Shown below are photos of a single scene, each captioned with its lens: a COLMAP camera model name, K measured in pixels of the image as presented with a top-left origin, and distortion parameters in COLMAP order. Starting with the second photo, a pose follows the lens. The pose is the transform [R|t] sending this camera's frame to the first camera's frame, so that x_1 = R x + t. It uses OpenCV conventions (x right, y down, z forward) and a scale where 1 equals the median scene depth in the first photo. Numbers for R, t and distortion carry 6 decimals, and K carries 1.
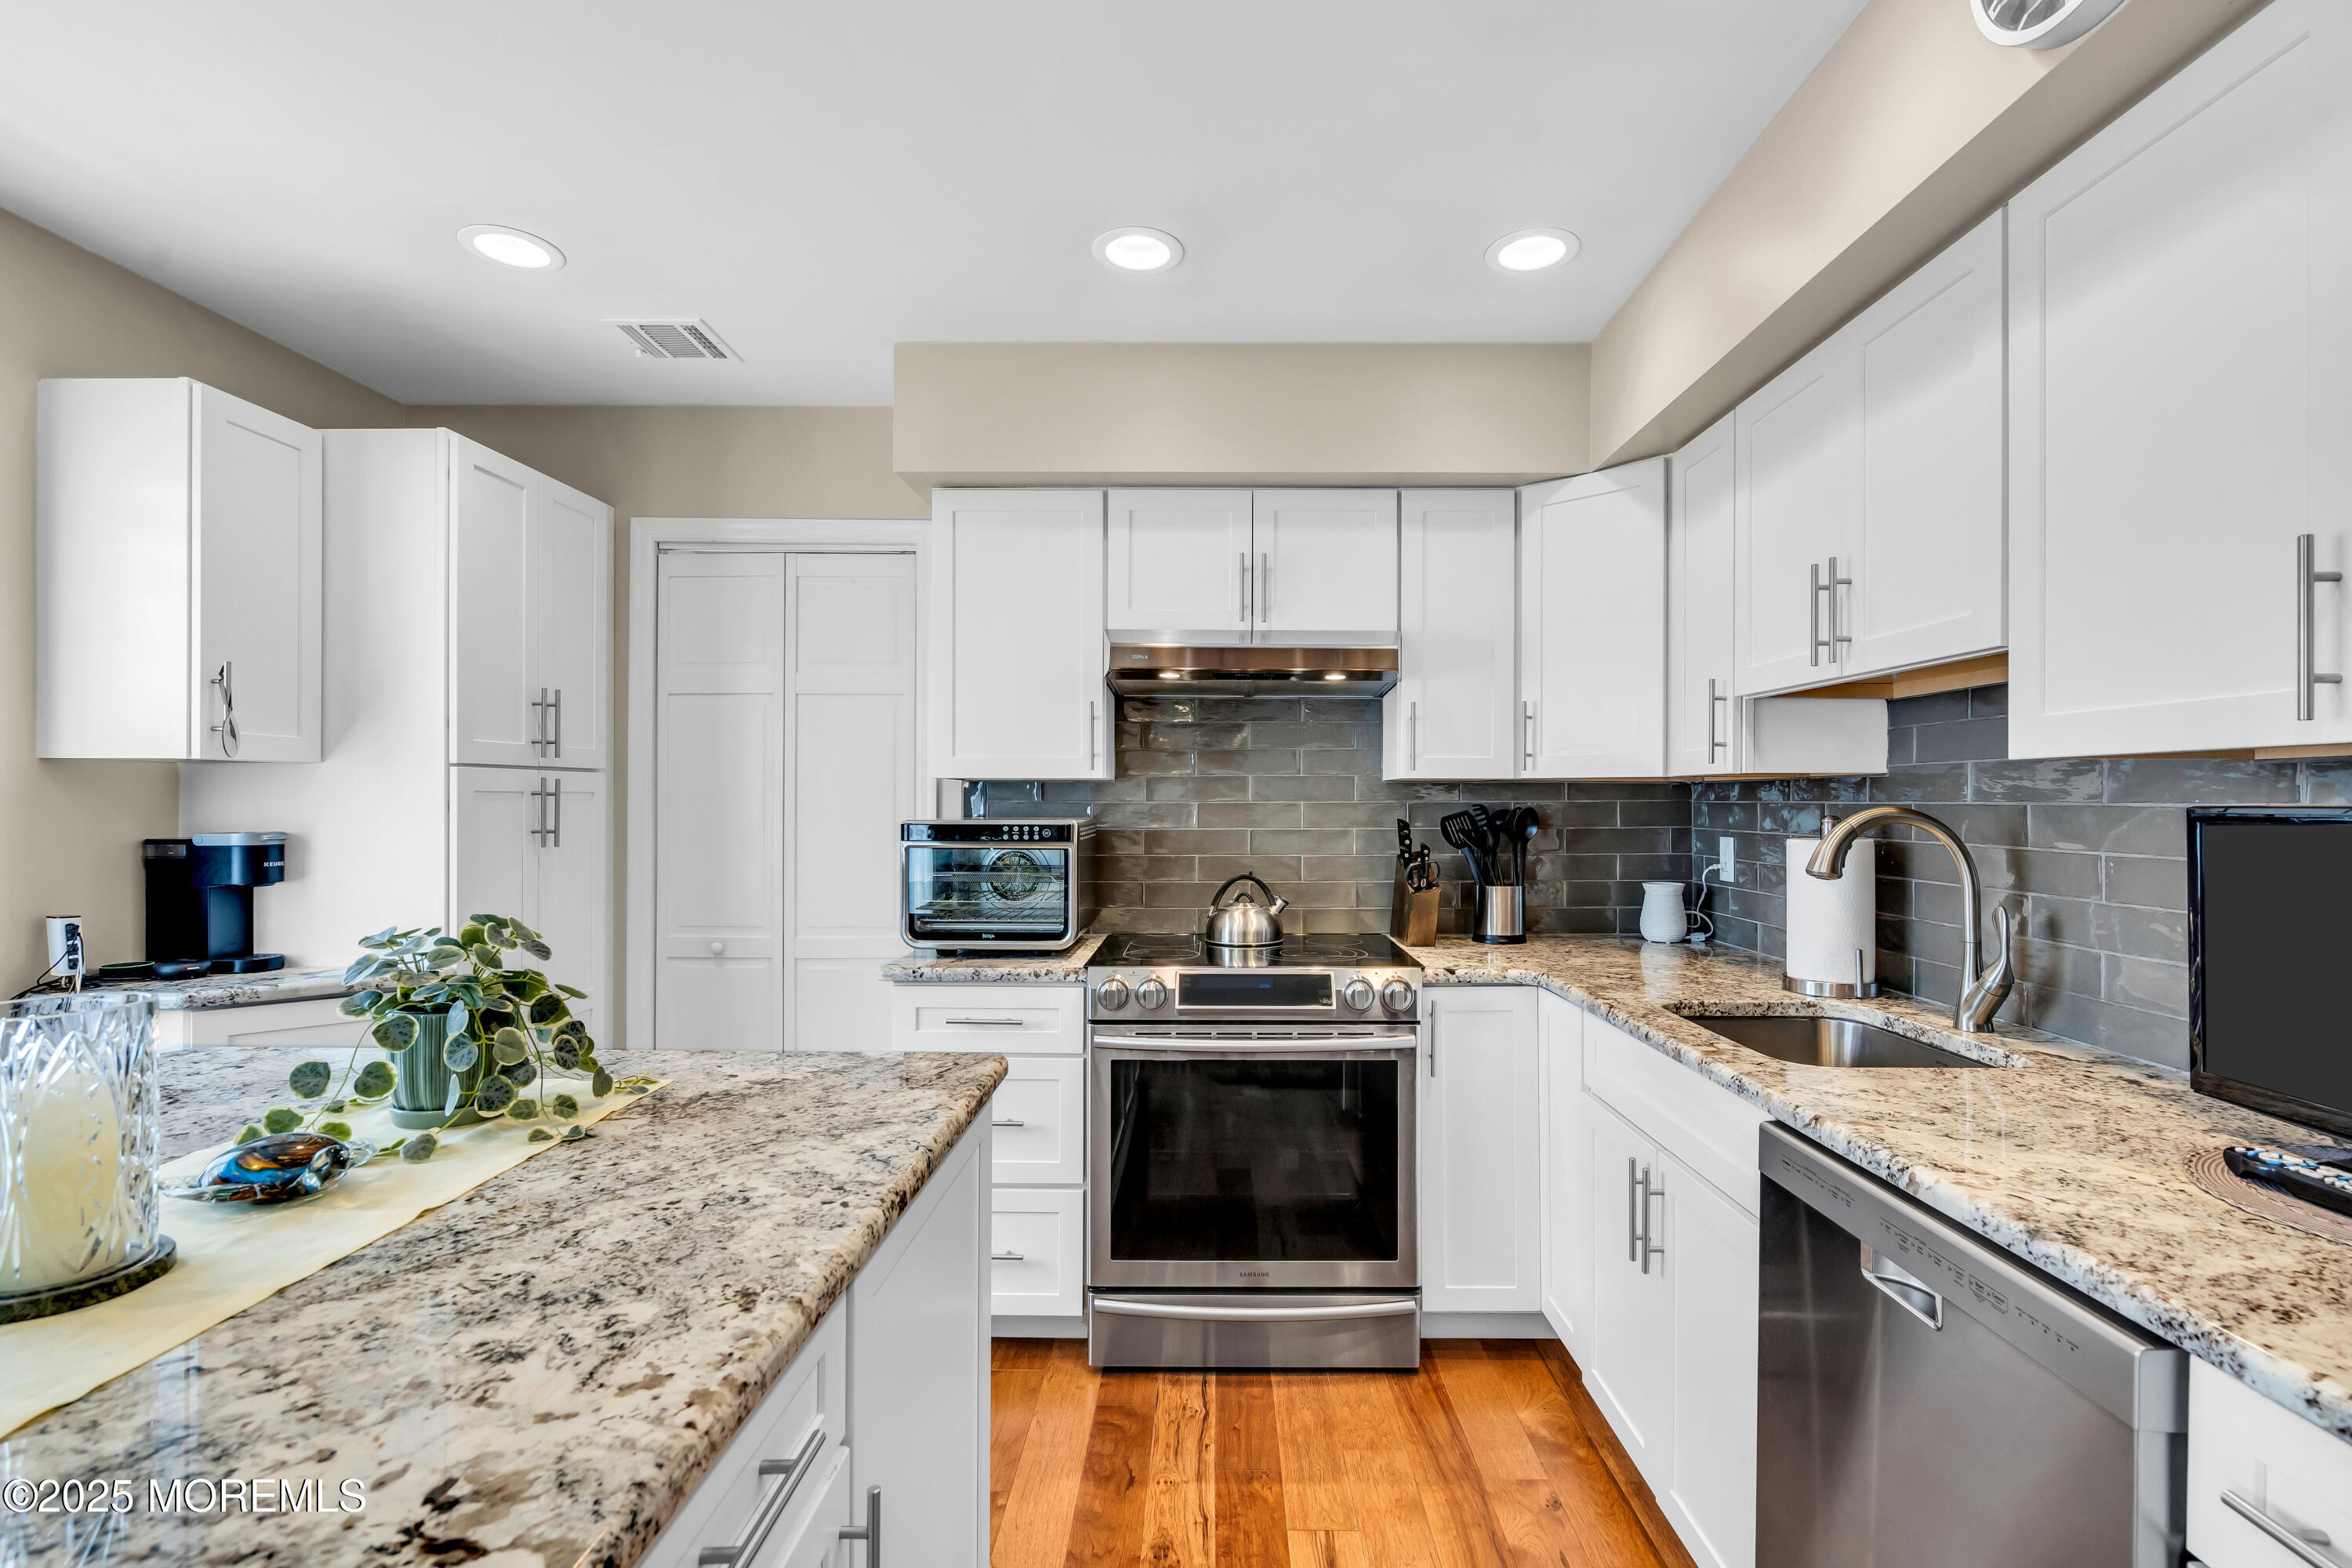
lens RADIAL K [[1090.9, 0, 1215.6], [0, 1090.9, 796.9], [0, 0, 1]] dist [-0.002678, 0.001080]
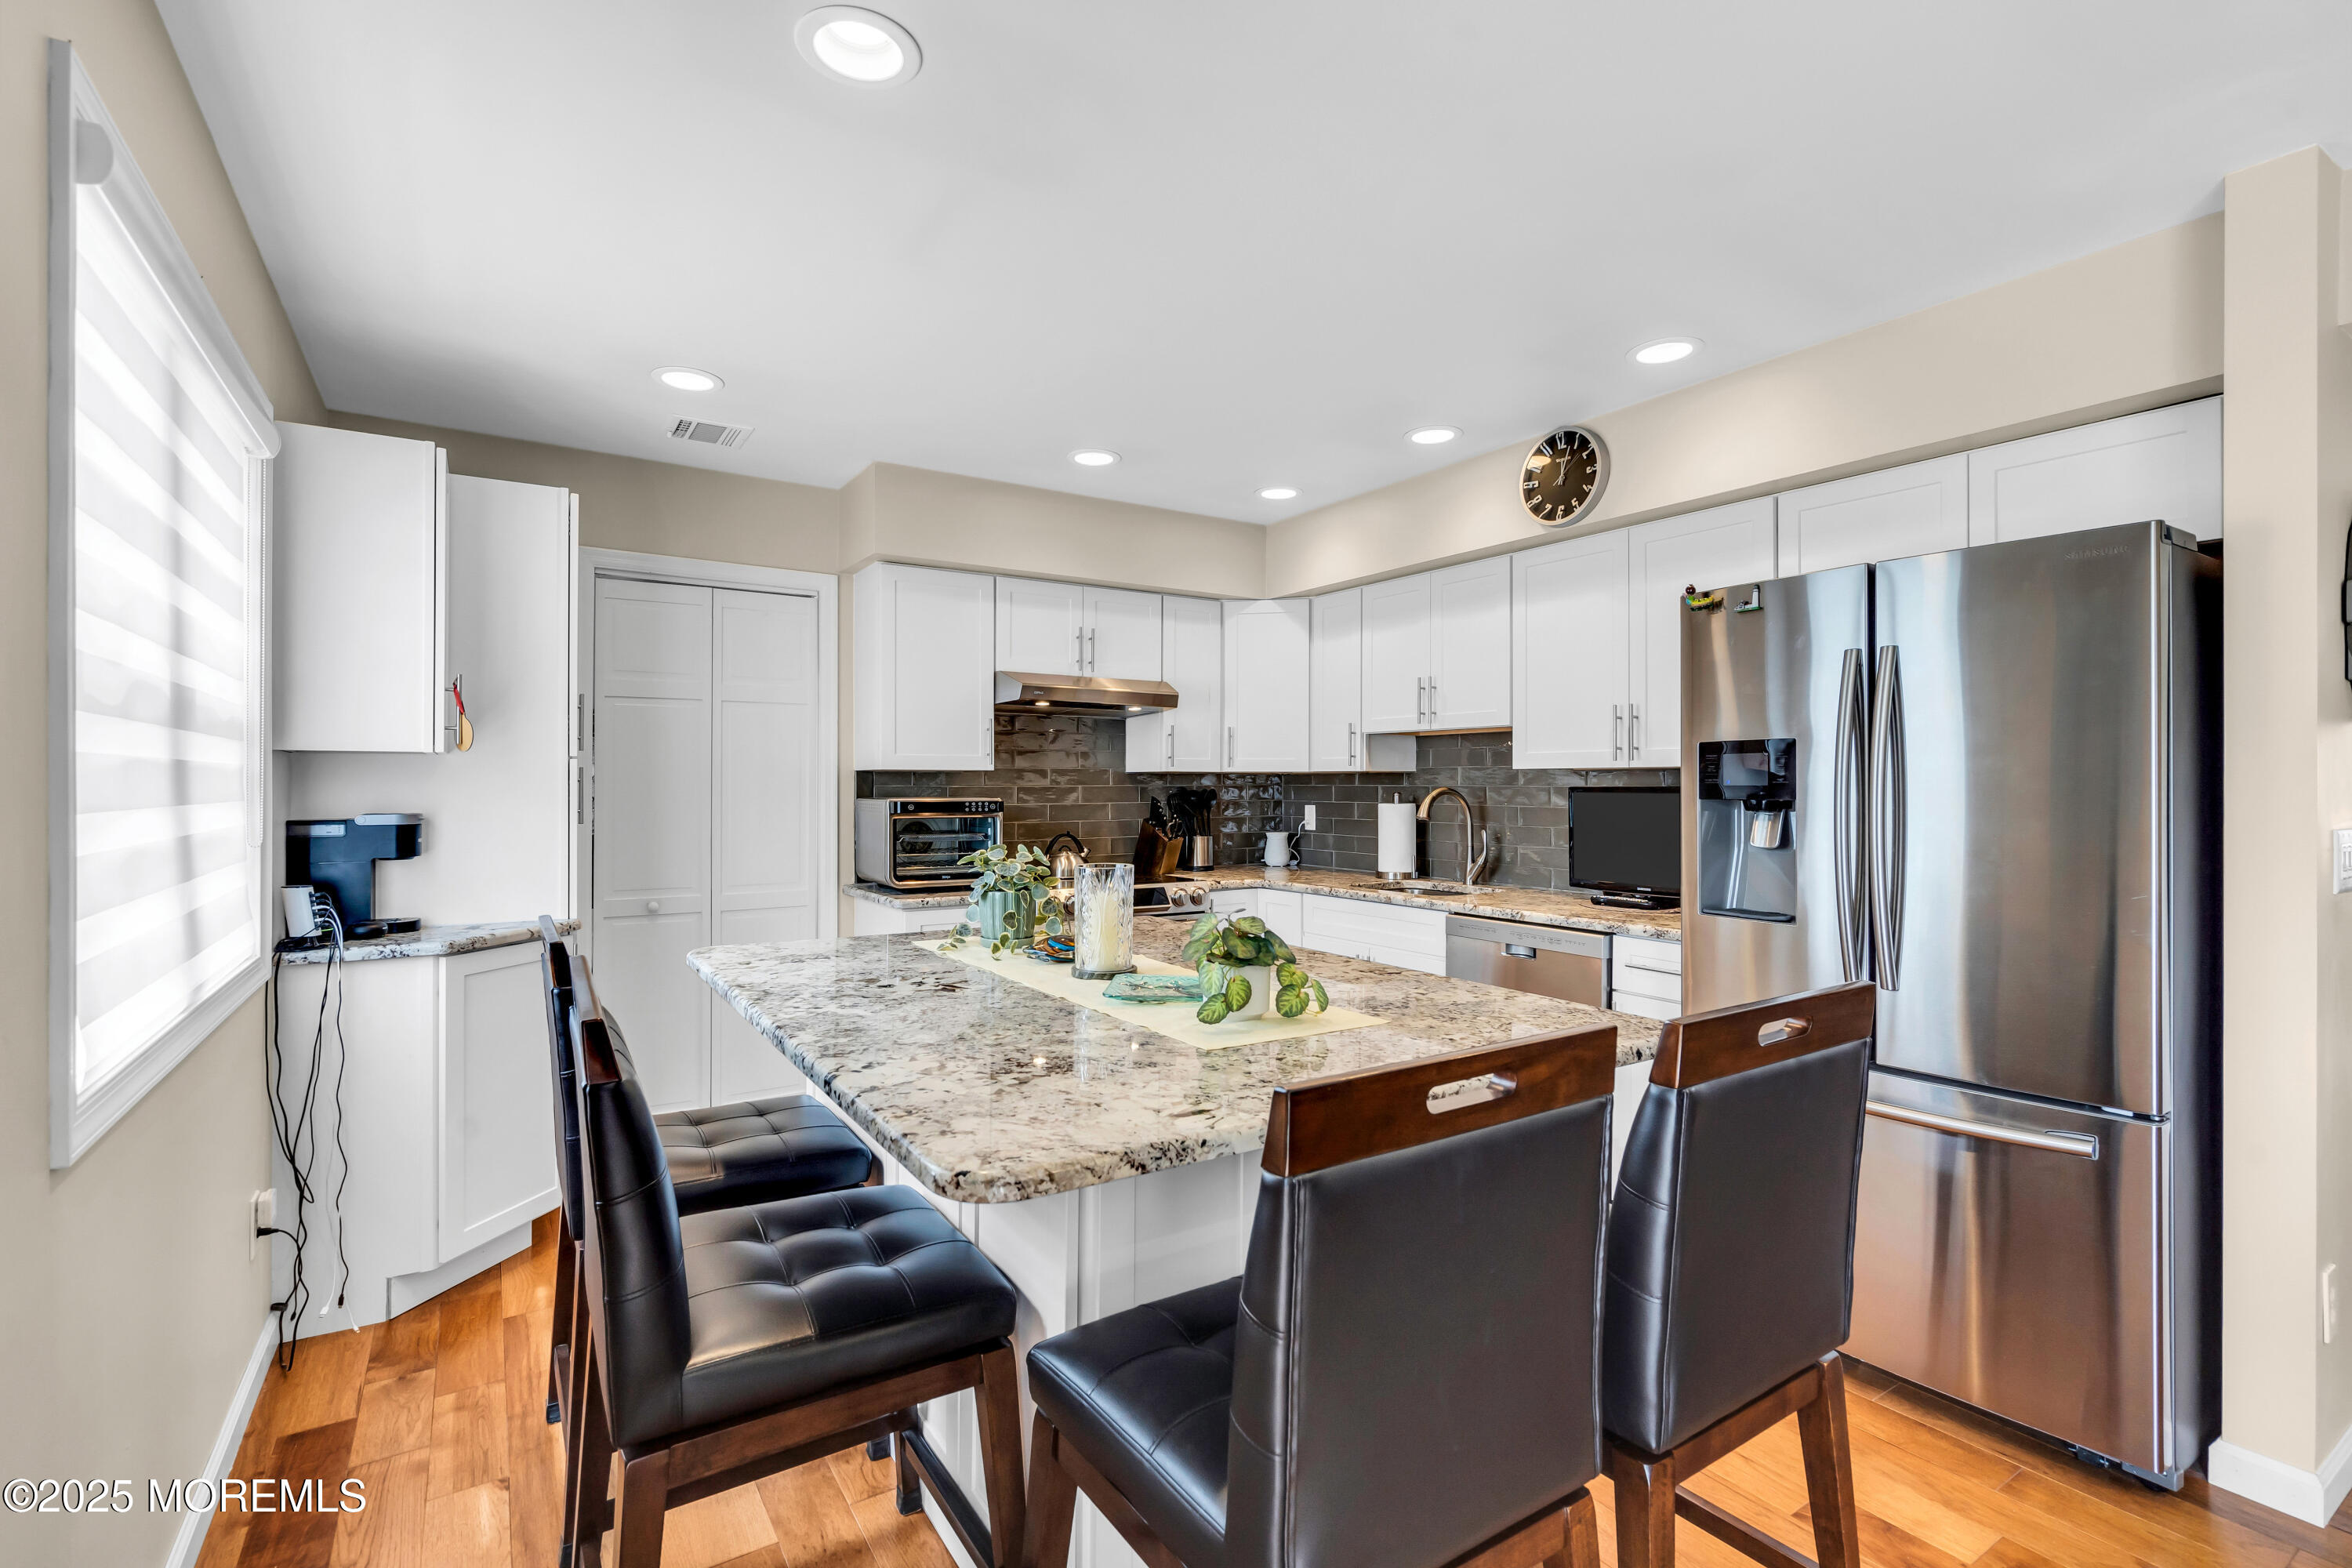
lens RADIAL K [[1070.9, 0, 1192.6], [0, 1070.9, 782.5], [0, 0, 1]] dist [-0.000658, 0.000181]
pose [[0.833568, -0.000075, 0.552418, -0.786181], [-0.000582, 0.999999, 0.001014, -0.002229], [-0.552417, -0.001167, 0.833567, -0.421863]]
